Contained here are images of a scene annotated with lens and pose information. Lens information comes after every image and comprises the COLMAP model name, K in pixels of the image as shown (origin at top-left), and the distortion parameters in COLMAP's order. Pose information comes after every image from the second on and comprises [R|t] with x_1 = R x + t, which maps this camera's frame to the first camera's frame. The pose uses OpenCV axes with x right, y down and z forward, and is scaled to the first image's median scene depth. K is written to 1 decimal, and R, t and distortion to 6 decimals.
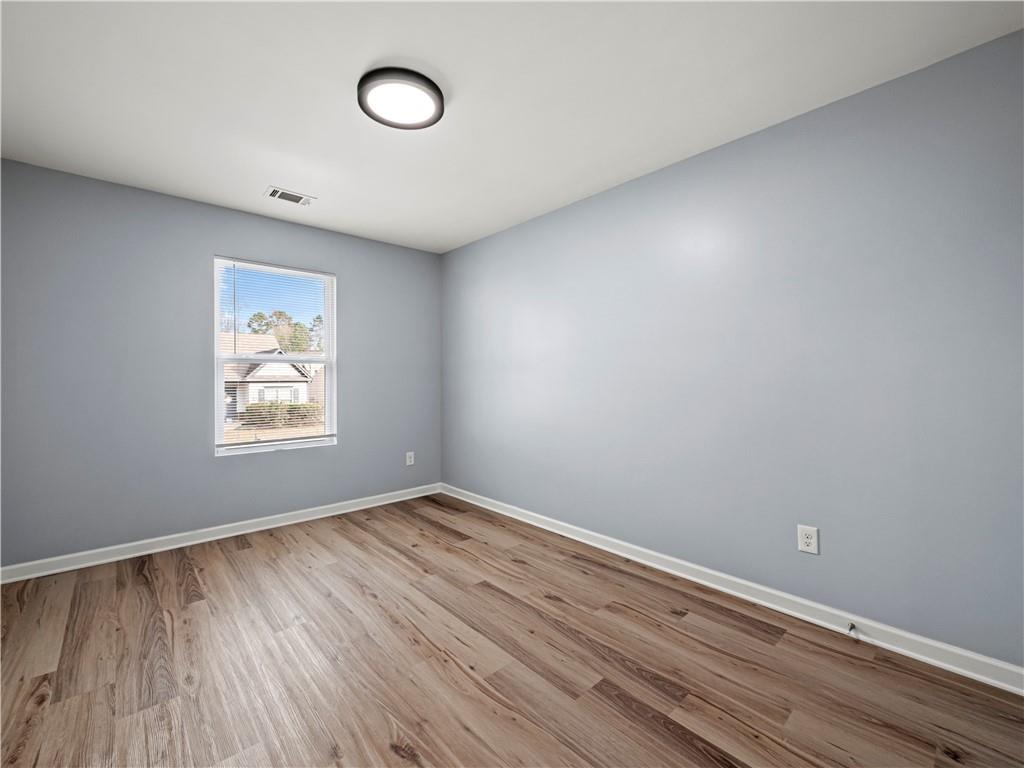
lens RADIAL K [[438.9, 0, 507.5], [0, 438.9, 378.3], [0, 0, 1]] dist [-0.004297, 0.000514]
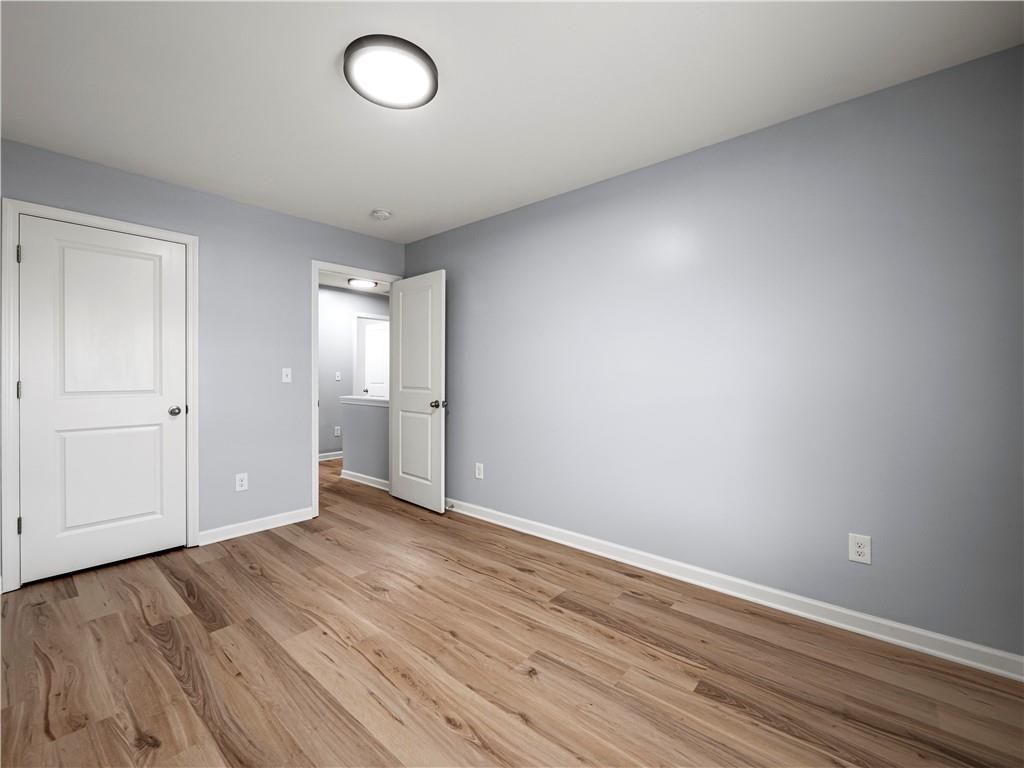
lens RADIAL K [[438.9, 0, 511.7], [0, 438.9, 379.3], [0, 0, 1]] dist [-0.004297, 0.000514]
pose [[-0.990607, 0.003582, -0.136695, -0.319843], [0.002623, 0.999971, 0.007191, -0.001508], [0.136717, 0.006765, -0.990587, 1.714967]]
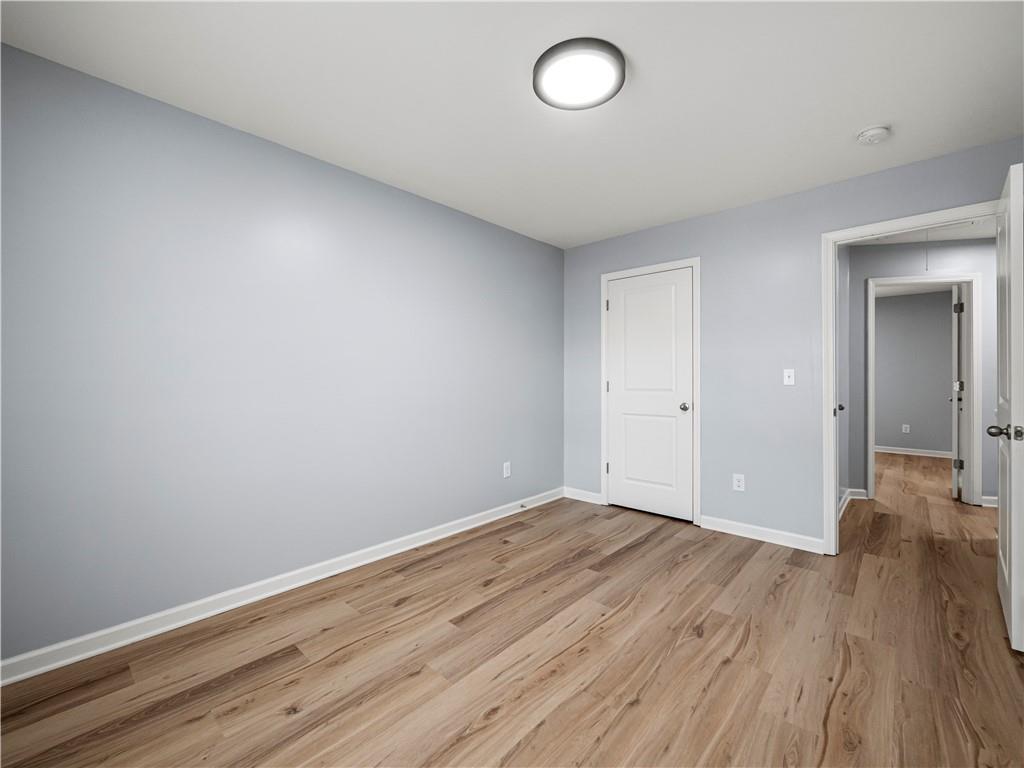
lens RADIAL K [[438.9, 0, 505.2], [0, 438.9, 381.3], [0, 0, 1]] dist [-0.004297, 0.000514]
pose [[-0.098511, -0.005031, 0.995123, -1.002683], [-0.000182, 0.999987, 0.005037, -0.000644], [-0.995136, 0.000315, -0.098511, 1.097241]]
